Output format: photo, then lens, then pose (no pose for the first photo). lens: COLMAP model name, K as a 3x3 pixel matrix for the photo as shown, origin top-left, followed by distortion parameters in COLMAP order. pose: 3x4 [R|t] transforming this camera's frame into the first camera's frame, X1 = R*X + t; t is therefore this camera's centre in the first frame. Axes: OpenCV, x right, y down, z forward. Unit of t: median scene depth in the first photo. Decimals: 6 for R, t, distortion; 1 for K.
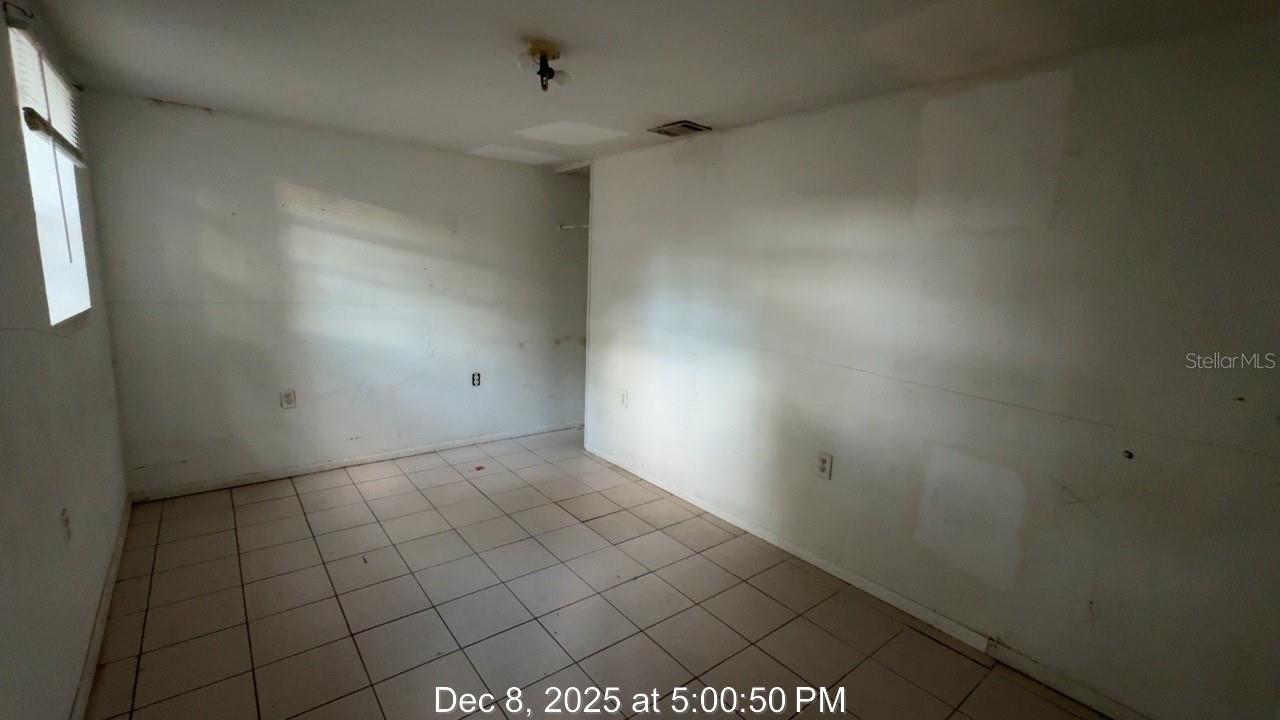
lens RADIAL K [[540.9, 0, 649.1], [0, 540.9, 359.0], [0, 0, 1]] dist [0.001902, 0.000461]
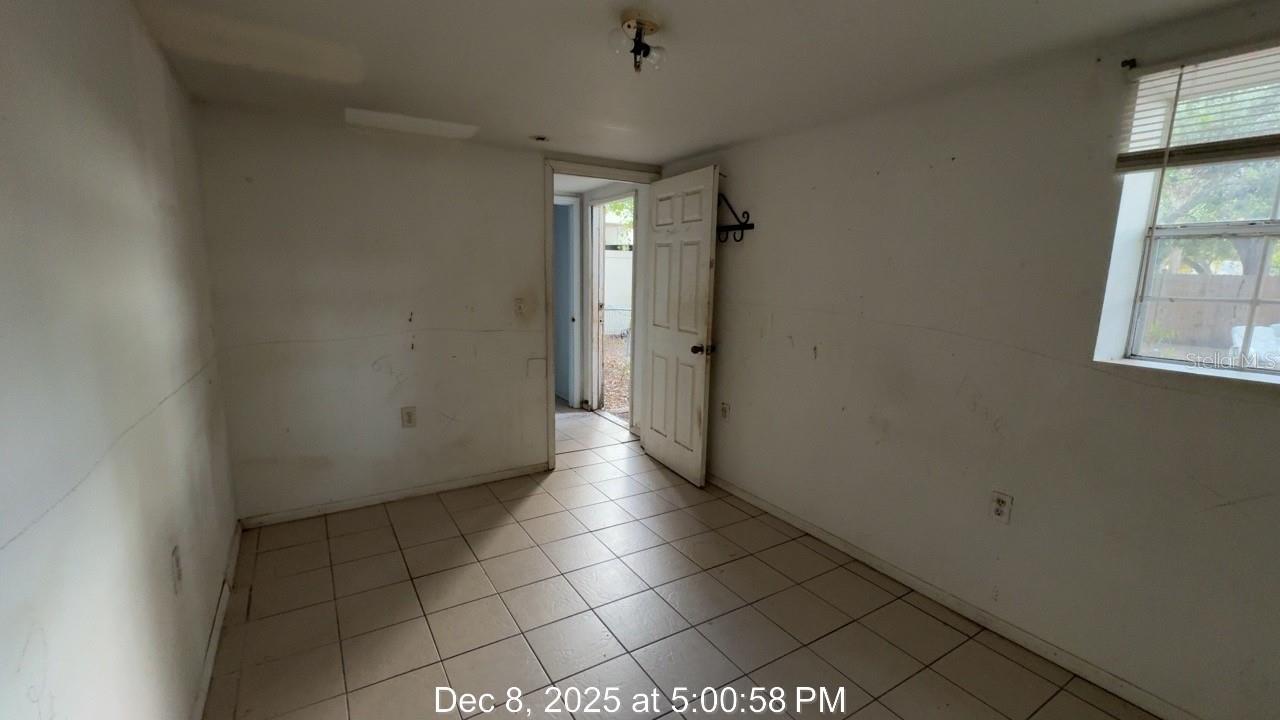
lens RADIAL K [[540.9, 0, 631.1], [0, 540.9, 363.0], [0, 0, 1]] dist [0.001902, 0.000461]
pose [[0.990879, 0.001965, -0.134743, -0.085055], [-0.000281, 0.999922, 0.012512, -0.020883], [0.134757, -0.012360, 0.990802, 0.102510]]
